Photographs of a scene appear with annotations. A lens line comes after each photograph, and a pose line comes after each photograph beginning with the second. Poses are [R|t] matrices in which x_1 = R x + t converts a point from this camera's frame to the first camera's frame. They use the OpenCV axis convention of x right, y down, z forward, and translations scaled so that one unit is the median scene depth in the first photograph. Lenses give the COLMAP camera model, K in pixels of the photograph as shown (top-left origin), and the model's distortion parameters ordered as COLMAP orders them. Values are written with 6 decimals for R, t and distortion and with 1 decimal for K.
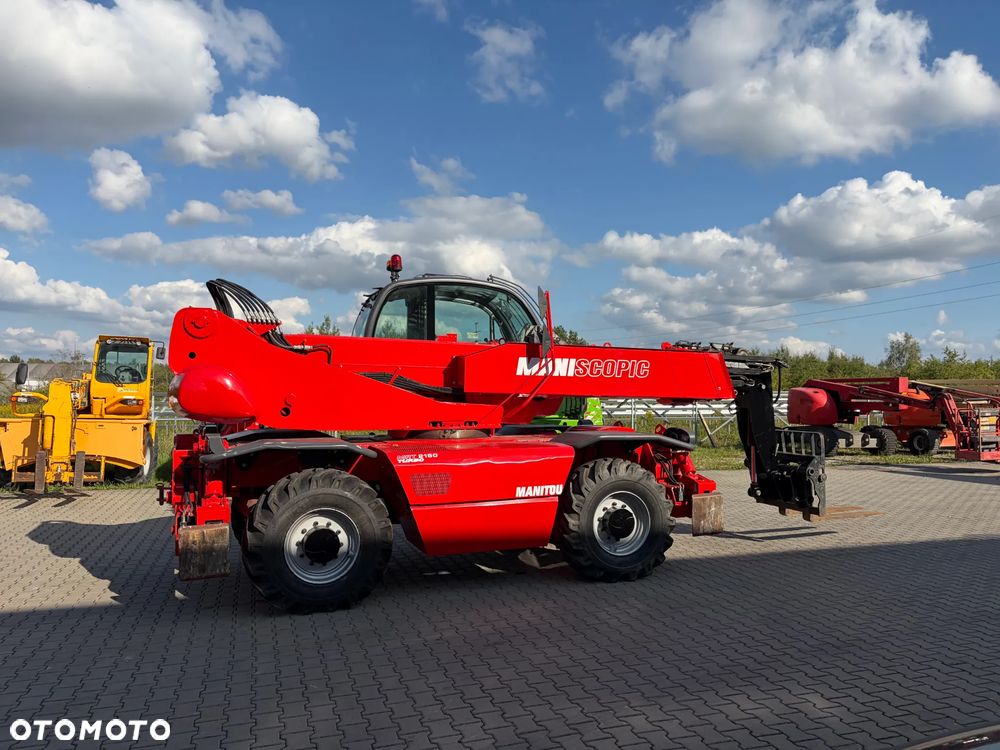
lens RADIAL K [[765.2, 0, 485.2], [0, 765.2, 371.8], [0, 0, 1]] dist [0.037960, -0.003827]
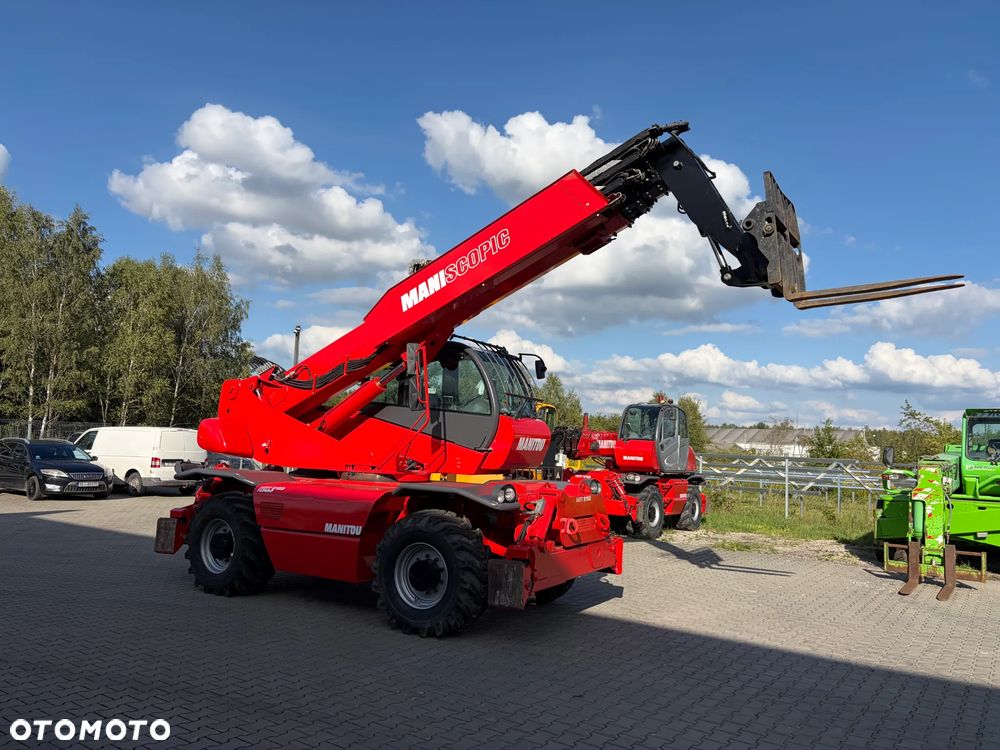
lens RADIAL K [[770.2, 0, 505.9], [0, 770.2, 393.0], [0, 0, 1]] dist [0.030685, -0.002372]
pose [[0.612621, -0.030589, -0.789785, 0.487530], [-0.016161, 0.998557, -0.051210, 0.005390], [0.790212, 0.044136, 0.611243, 0.219608]]
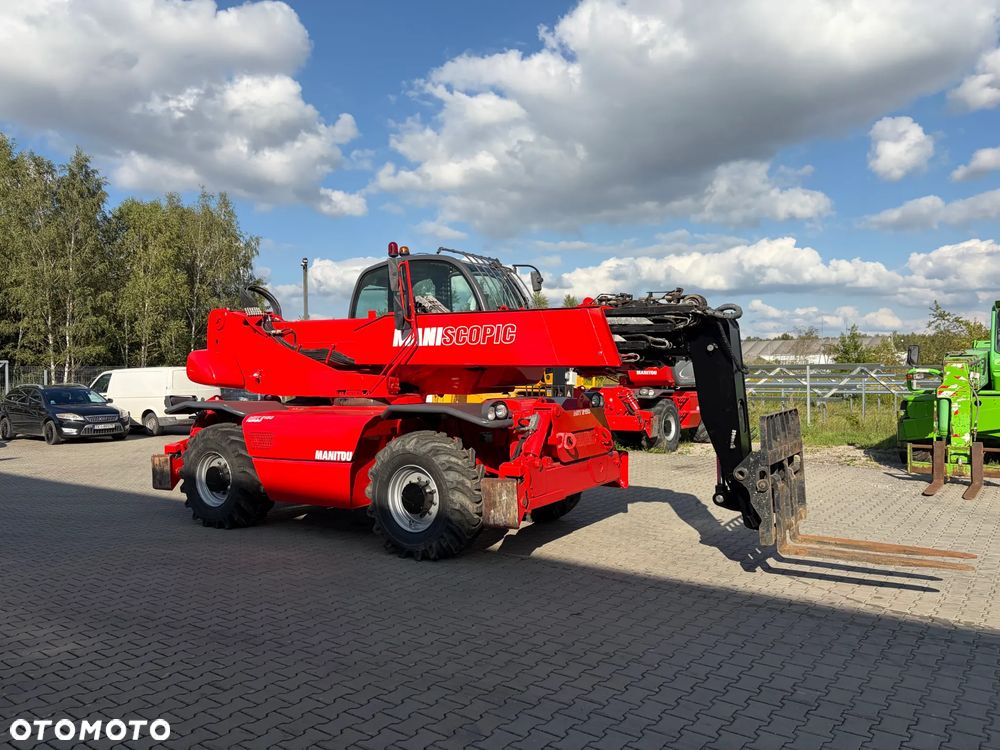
lens RADIAL K [[762.9, 0, 505.2], [0, 762.9, 392.5], [0, 0, 1]] dist [0.035903, -0.012722]
pose [[0.584952, 0.013107, -0.810962, 0.475475], [0.036712, 0.998417, 0.042617, 0.013575], [0.810237, -0.054701, 0.583545, 0.255409]]
